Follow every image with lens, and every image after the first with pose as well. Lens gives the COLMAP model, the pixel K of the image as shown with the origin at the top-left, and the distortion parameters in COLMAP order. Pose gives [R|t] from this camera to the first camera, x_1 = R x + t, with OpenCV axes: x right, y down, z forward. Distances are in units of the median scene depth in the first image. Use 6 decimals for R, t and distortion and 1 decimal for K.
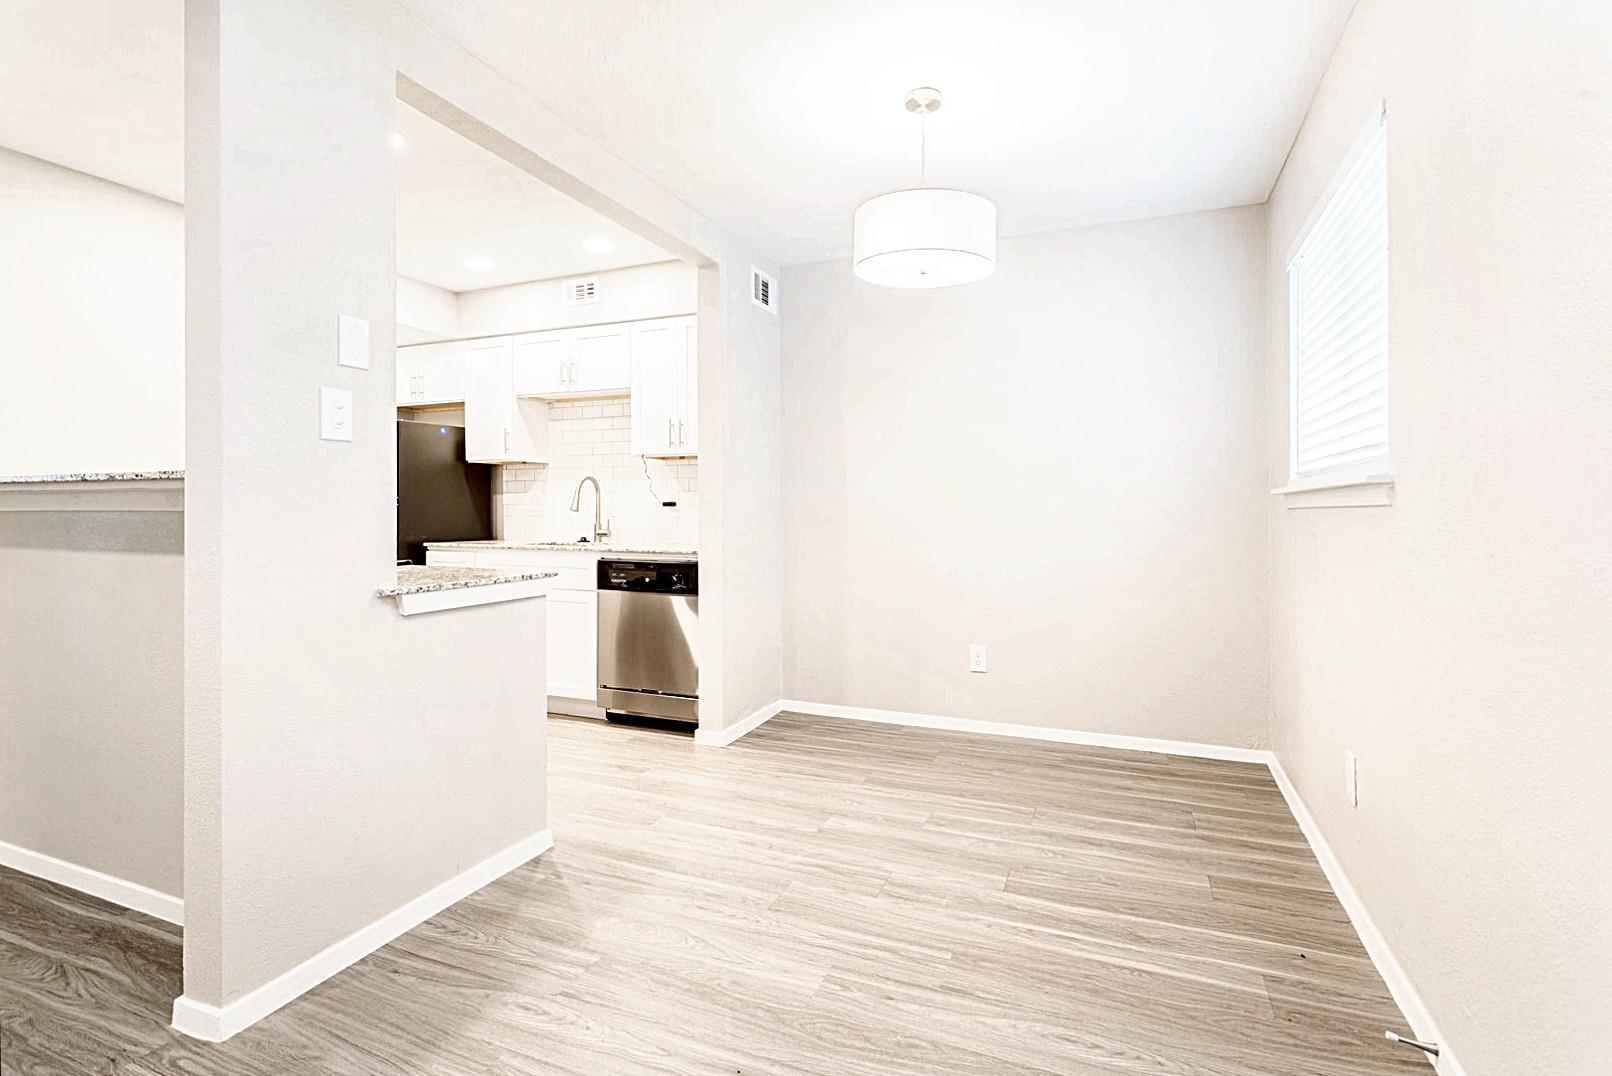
lens RADIAL K [[774.0, 0, 805.1], [0, 774.0, 520.9], [0, 0, 1]] dist [-0.001200, 0.000740]
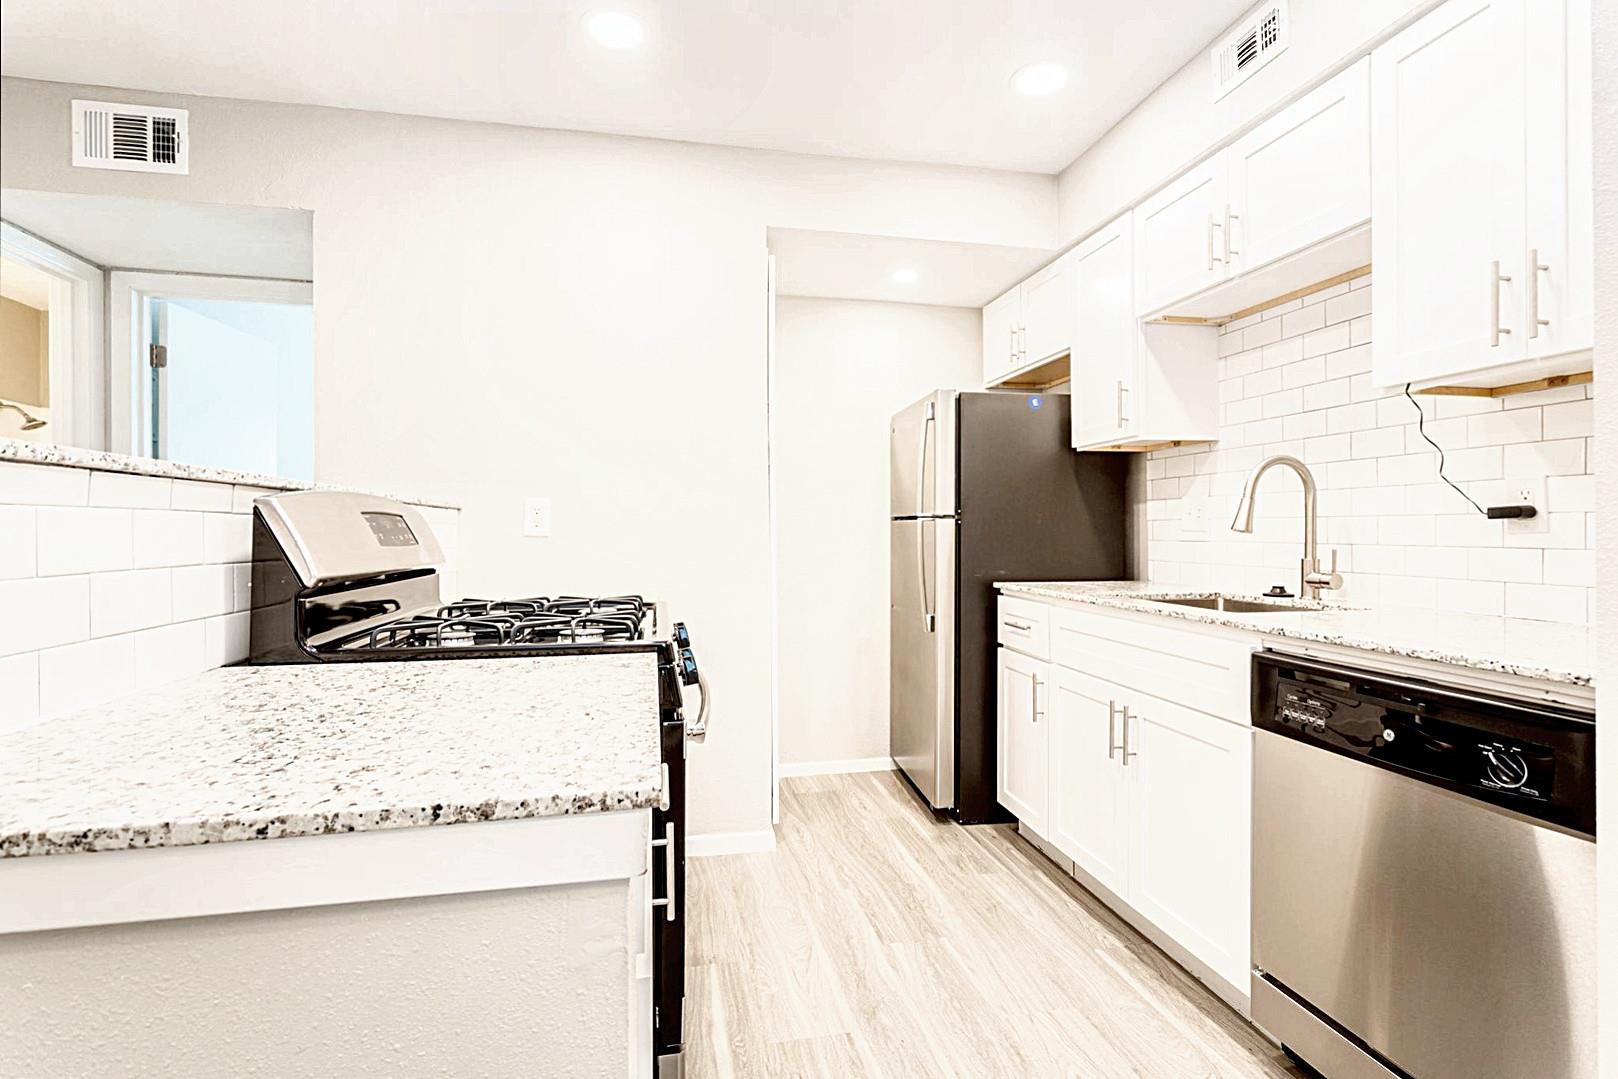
lens RADIAL K [[776.8, 0, 795.5], [0, 776.8, 530.5], [0, 0, 1]] dist [-0.001200, 0.000740]
pose [[0.552694, -0.002111, -0.833382, -0.054804], [-0.009020, 0.999923, -0.008515, -0.006843], [0.833336, 0.012224, 0.552632, 0.507585]]
